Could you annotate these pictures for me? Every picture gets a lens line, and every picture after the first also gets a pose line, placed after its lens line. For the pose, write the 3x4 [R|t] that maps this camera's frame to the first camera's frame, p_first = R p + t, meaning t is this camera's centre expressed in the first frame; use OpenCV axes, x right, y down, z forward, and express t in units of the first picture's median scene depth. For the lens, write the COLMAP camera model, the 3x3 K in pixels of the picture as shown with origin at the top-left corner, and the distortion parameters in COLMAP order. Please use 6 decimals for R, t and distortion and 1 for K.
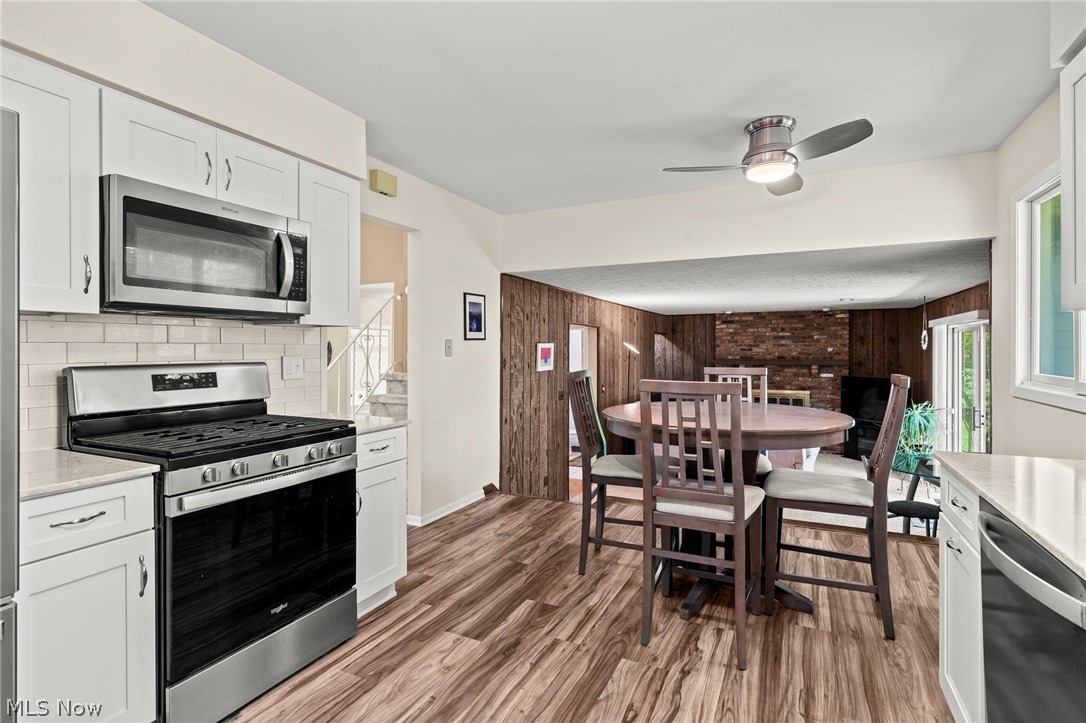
lens RADIAL K [[541.1, 0, 535.4], [0, 541.1, 352.0], [0, 0, 1]] dist [0.000287, 0.001547]
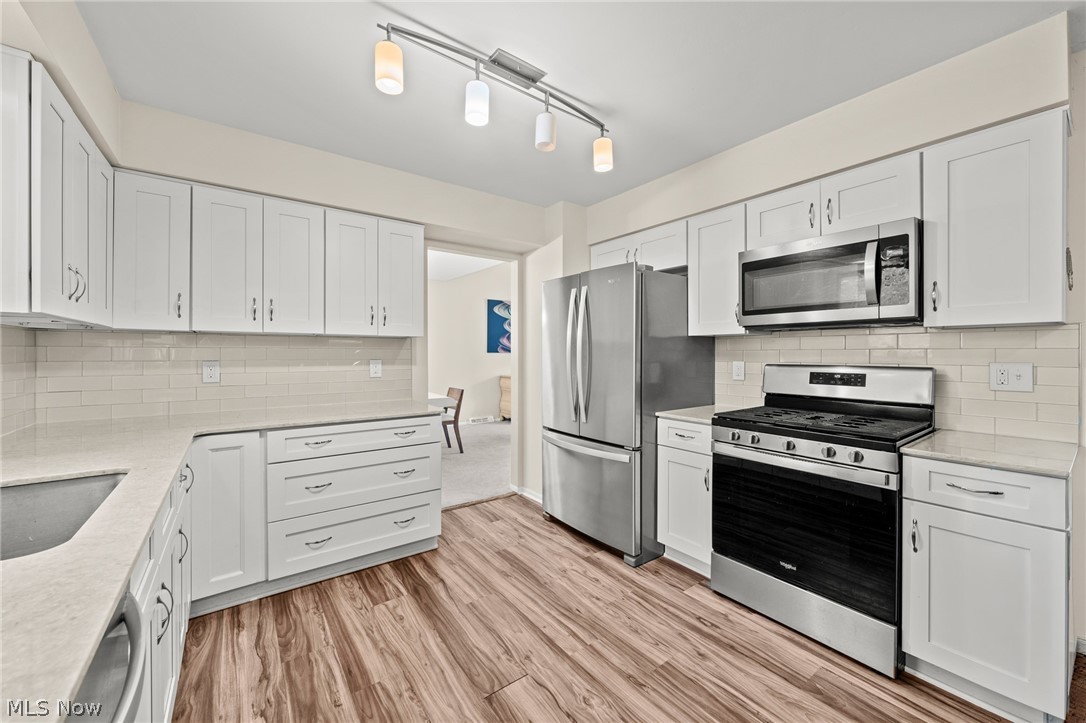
lens RADIAL K [[407.5, 0, 533.6], [0, 407.5, 355.1], [0, 0, 1]] dist [-0.001599, -0.001702]
pose [[-0.474801, 0.005471, -0.880076, 0.437831], [-0.005662, 0.999941, 0.009270, -0.005786], [0.880075, 0.009385, -0.474742, 0.669419]]
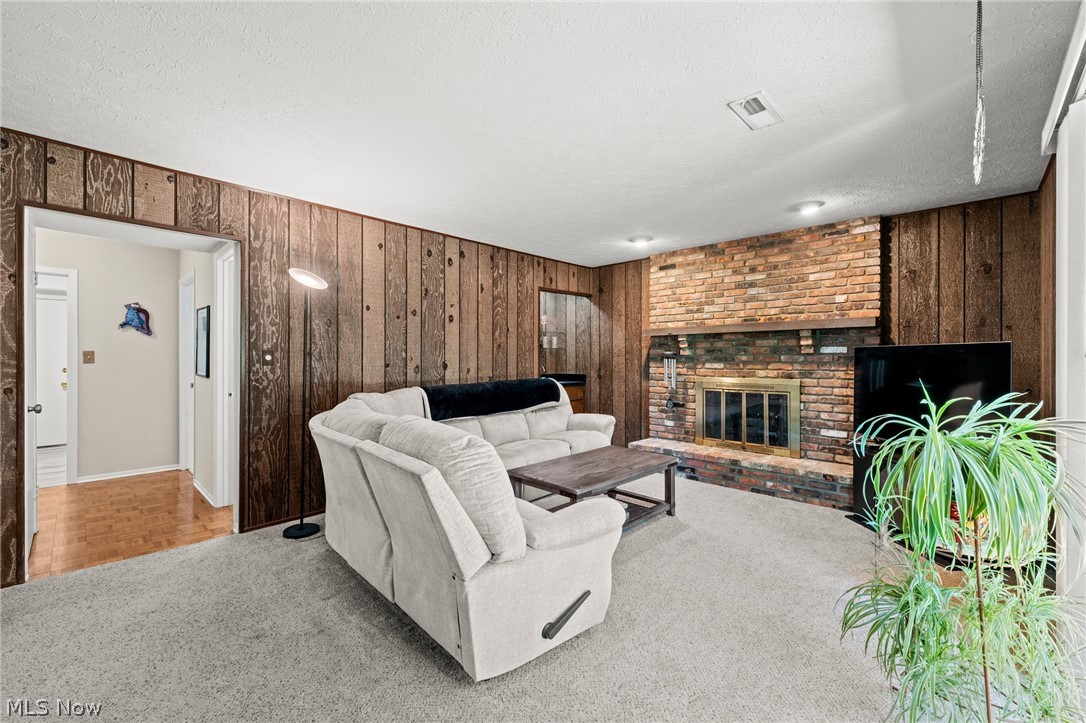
lens RADIAL K [[450.4, 0, 547.9], [0, 450.4, 359.5], [0, 0, 1]] dist [0.002497, -0.000019]
pose [[0.954323, 0.003333, -0.298757, 1.216520], [-0.004079, 0.999990, -0.001874, 0.161519], [0.298748, 0.003007, 0.954327, 1.527945]]
